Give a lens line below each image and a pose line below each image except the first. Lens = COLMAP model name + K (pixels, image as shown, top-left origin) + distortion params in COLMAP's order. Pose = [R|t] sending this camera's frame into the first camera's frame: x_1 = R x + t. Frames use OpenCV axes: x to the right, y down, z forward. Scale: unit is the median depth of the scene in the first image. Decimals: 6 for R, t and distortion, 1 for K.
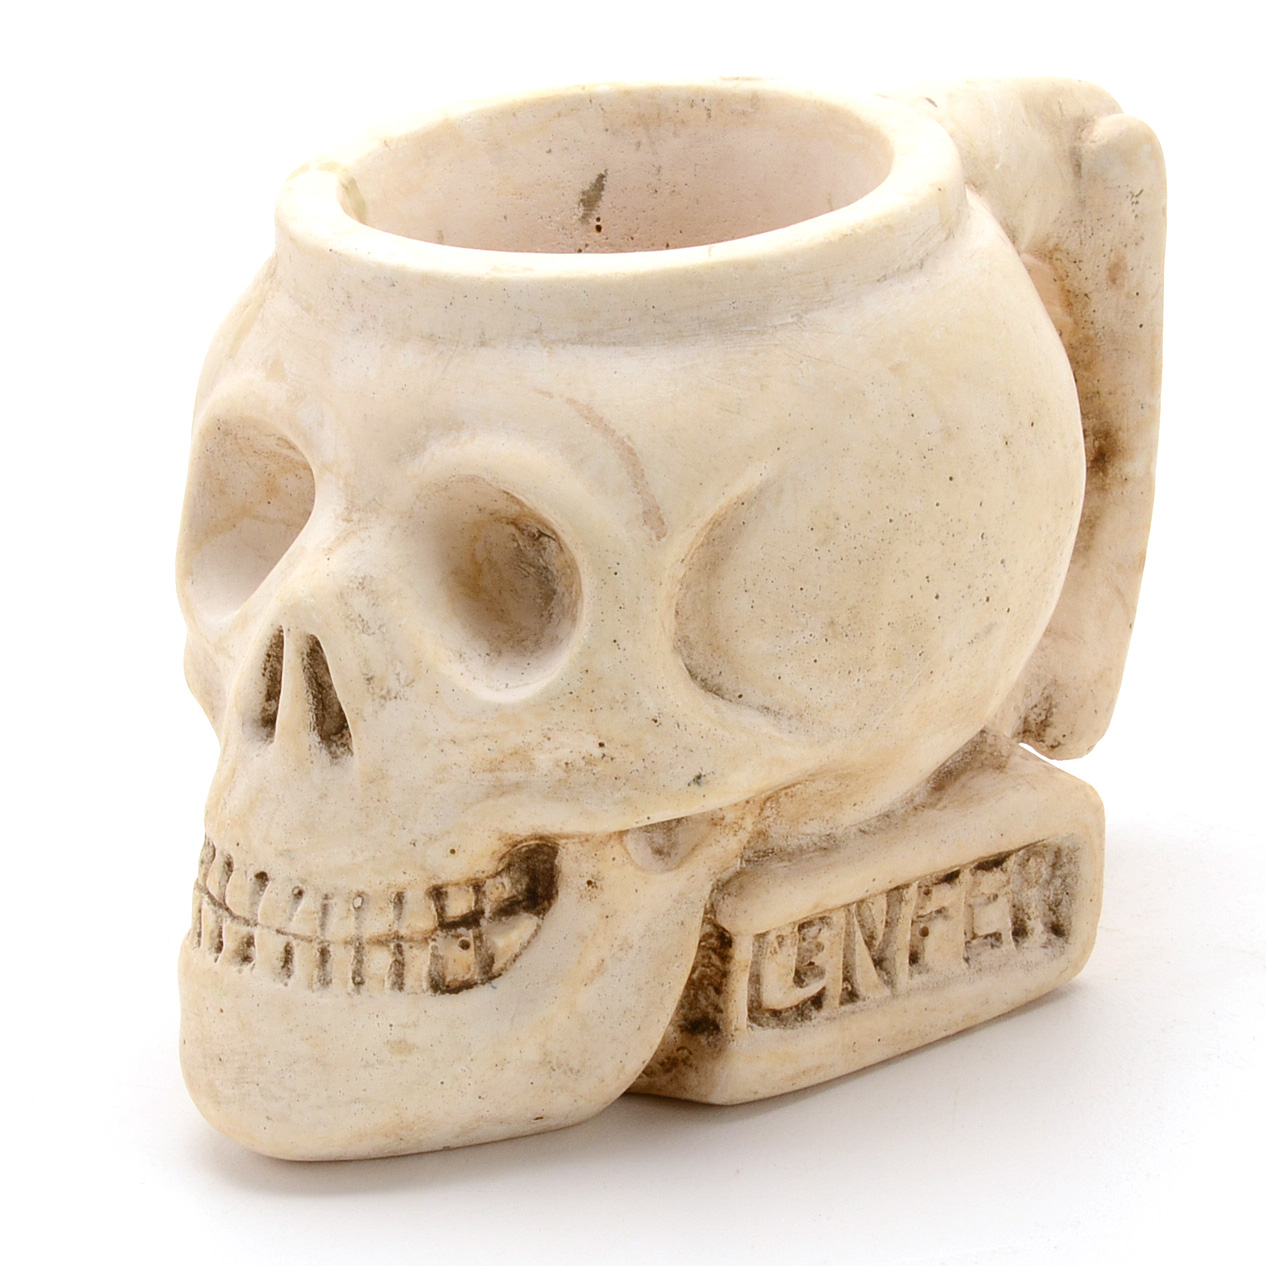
lens RADIAL K [[5671.8, 0, 633.0], [0, 5671.8, 629.7], [0, 0, 1]] dist [0.246374, 0.000000]
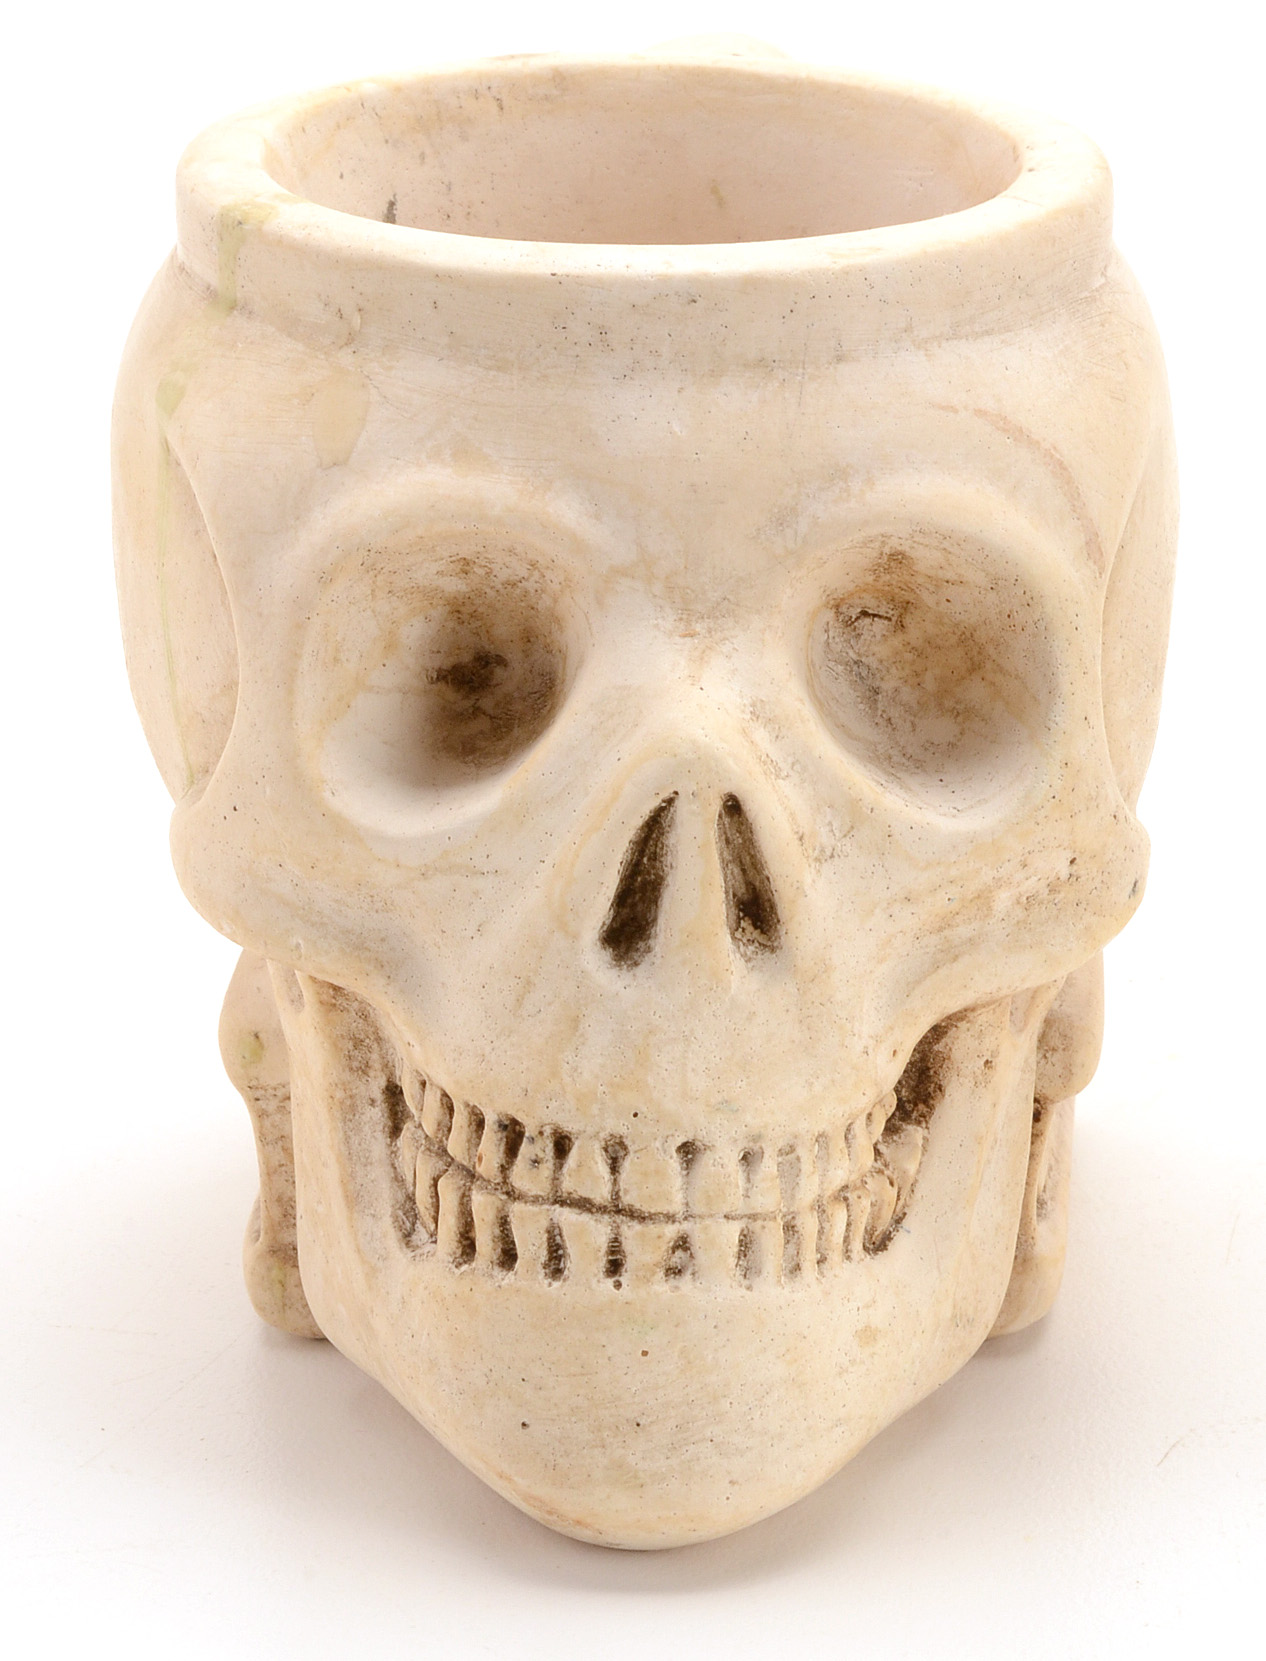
lens RADIAL K [[5522.9, 0, 634.1], [0, 5522.9, 836.7], [0, 0, 1]] dist [0.169372, 0.000000]
pose [[0.694347, -0.176969, 0.697541, -0.536322], [0.202662, 0.978148, 0.046426, -0.027639], [-0.690514, 0.109130, 0.715039, 0.498700]]
